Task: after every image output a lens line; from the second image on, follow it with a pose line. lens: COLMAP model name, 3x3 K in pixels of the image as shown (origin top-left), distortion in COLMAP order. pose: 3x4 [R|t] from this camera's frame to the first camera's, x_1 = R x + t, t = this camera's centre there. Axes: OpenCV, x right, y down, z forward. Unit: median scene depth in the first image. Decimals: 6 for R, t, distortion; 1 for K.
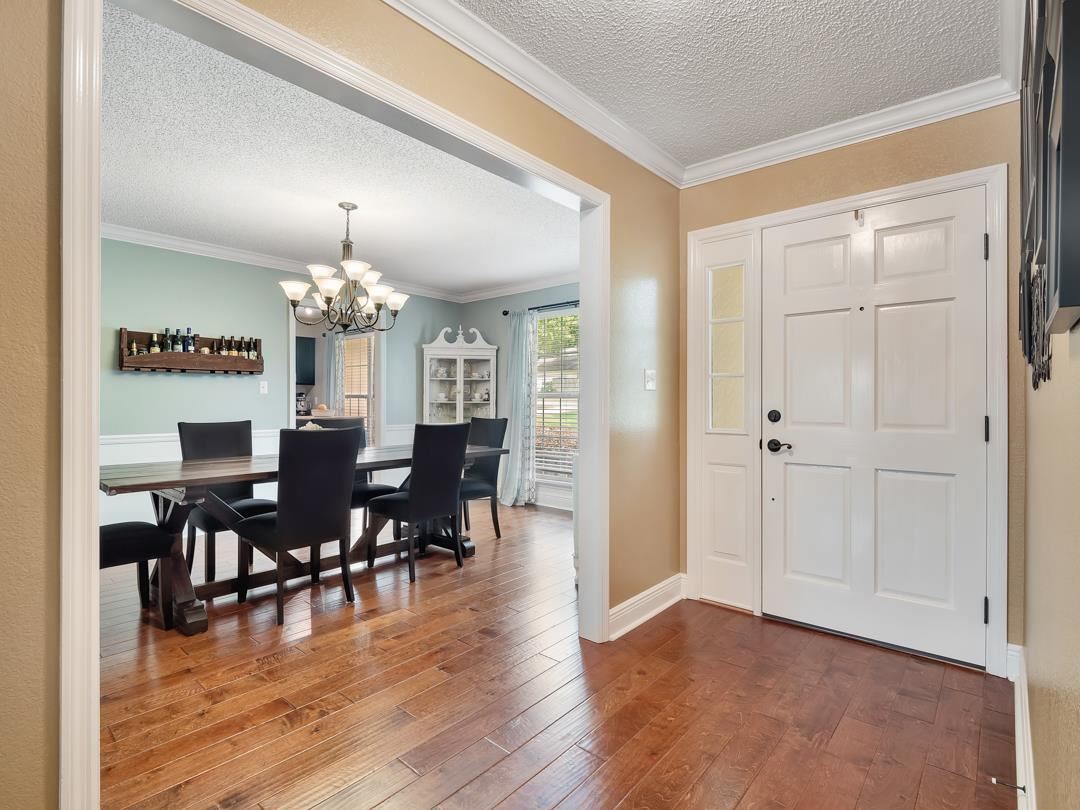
lens RADIAL K [[525.3, 0, 534.7], [0, 525.3, 406.0], [0, 0, 1]] dist [0.005249, -0.004653]
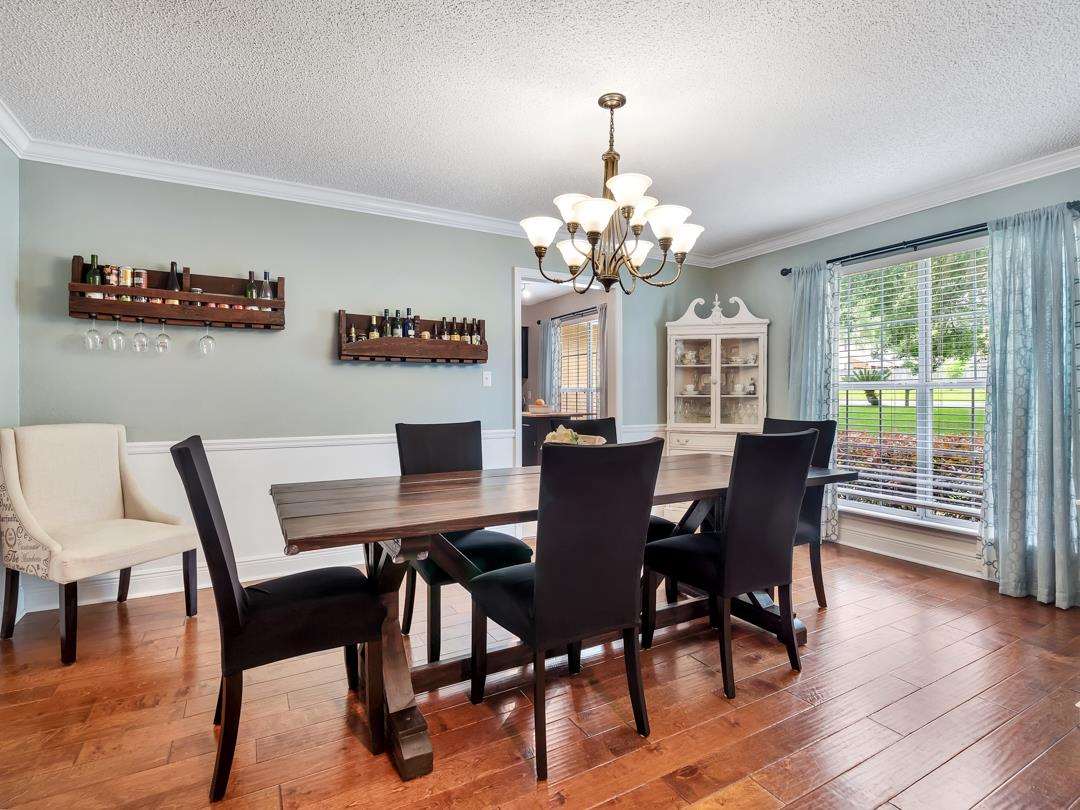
lens RADIAL K [[547.8, 0, 538.5], [0, 547.8, 395.9], [0, 0, 1]] dist [-0.000974, -0.006025]
pose [[0.938383, -0.006382, -0.345538, -0.169651], [0.003012, 0.999943, -0.010290, -0.000209], [0.345583, 0.008615, 0.938349, 0.264279]]
